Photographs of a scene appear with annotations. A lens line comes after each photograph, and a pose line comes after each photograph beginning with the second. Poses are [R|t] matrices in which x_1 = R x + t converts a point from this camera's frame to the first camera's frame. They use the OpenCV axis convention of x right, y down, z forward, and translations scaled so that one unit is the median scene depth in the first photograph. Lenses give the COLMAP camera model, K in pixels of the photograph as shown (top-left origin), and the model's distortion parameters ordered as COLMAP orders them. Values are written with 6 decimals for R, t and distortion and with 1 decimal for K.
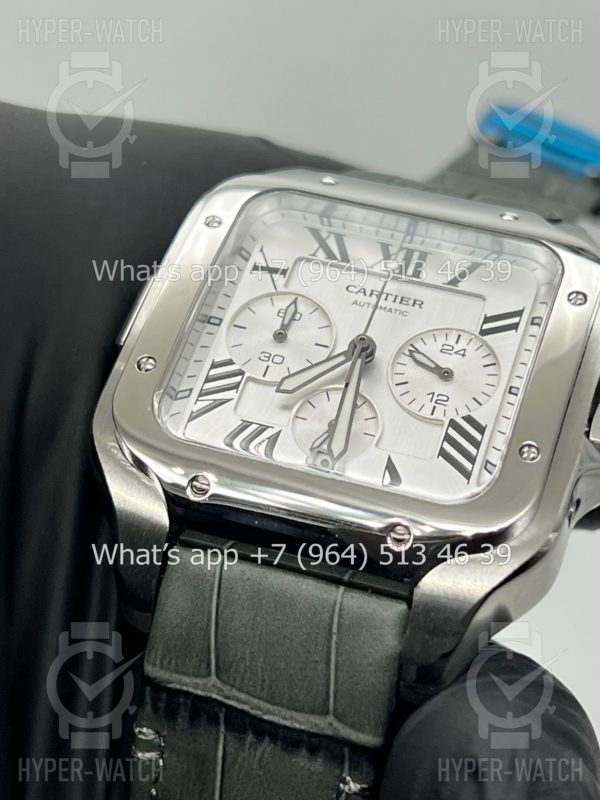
lens RADIAL K [[1877.6, 0, 300.0], [0, 1877.6, 400.0], [0, 0, 1]] dist [0.298253, -0.915761]
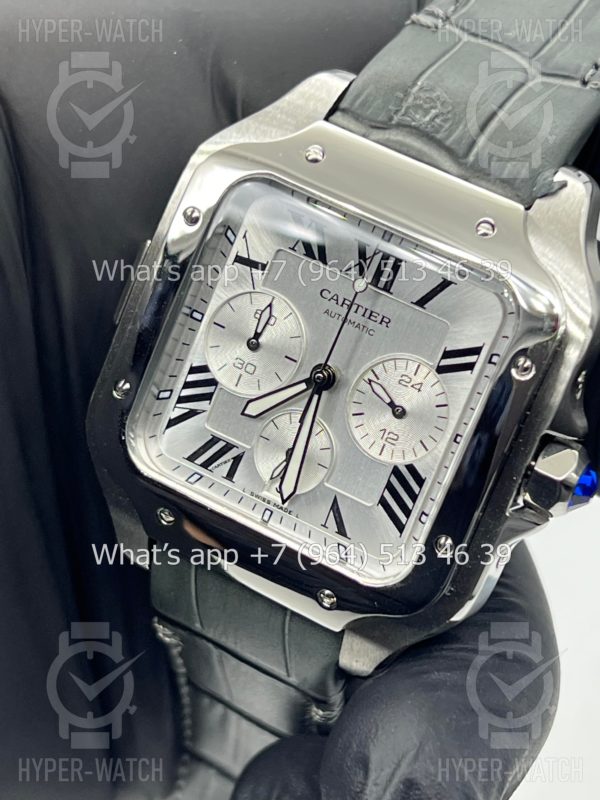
lens RADIAL K [[1877.6, 0, 300.0], [0, 1877.6, 400.0], [0, 0, 1]] dist [0.298253, -0.915761]
pose [[0.964904, 0.107181, -0.239733, 0.272147], [0.061611, 0.795034, 0.603427, -0.647343], [0.255272, -0.597020, 0.760528, 0.193909]]
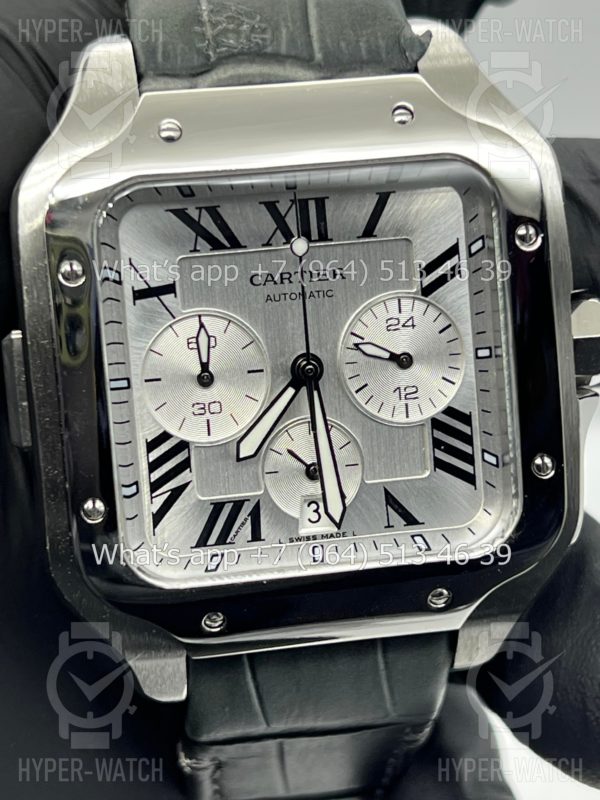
lens RADIAL K [[1877.6, 0, 300.0], [0, 1877.6, 400.0], [0, 0, 1]] dist [0.298253, -0.915761]
pose [[0.902935, -0.398250, 0.161570, -0.113854], [0.197854, 0.718919, 0.666340, -0.587456], [-0.381526, -0.569695, 0.727933, 0.369148]]
